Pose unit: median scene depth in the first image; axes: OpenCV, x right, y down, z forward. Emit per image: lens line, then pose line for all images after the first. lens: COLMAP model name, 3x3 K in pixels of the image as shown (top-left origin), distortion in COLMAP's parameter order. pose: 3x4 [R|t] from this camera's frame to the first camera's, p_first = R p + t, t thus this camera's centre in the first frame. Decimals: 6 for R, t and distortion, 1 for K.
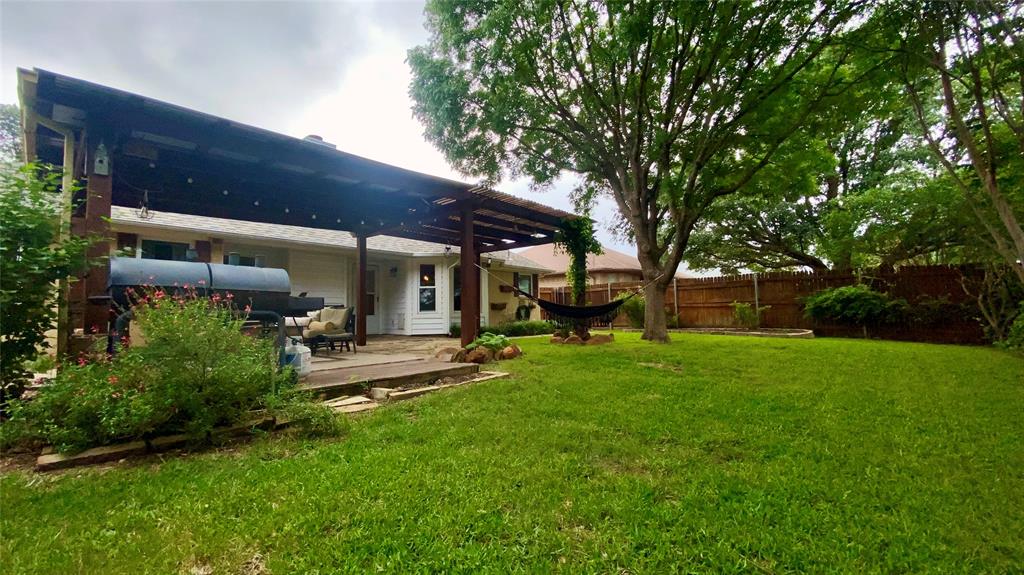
lens RADIAL K [[420.0, 0, 511.8], [0, 420.0, 289.7], [0, 0, 1]] dist [-0.003737, -0.007626]
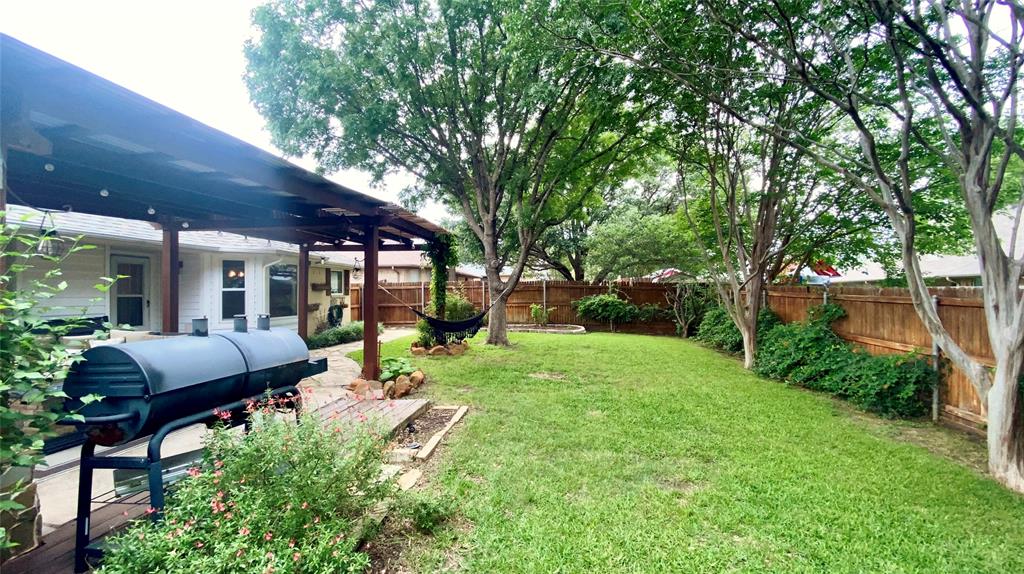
lens RADIAL K [[420.0, 0, 515.9], [0, 420.0, 284.8], [0, 0, 1]] dist [-0.003737, -0.007626]
pose [[0.807627, 0.019928, 0.589357, -0.251360], [-0.046530, 0.998466, 0.030001, -0.067098], [-0.587855, -0.051653, 0.807316, 0.046822]]
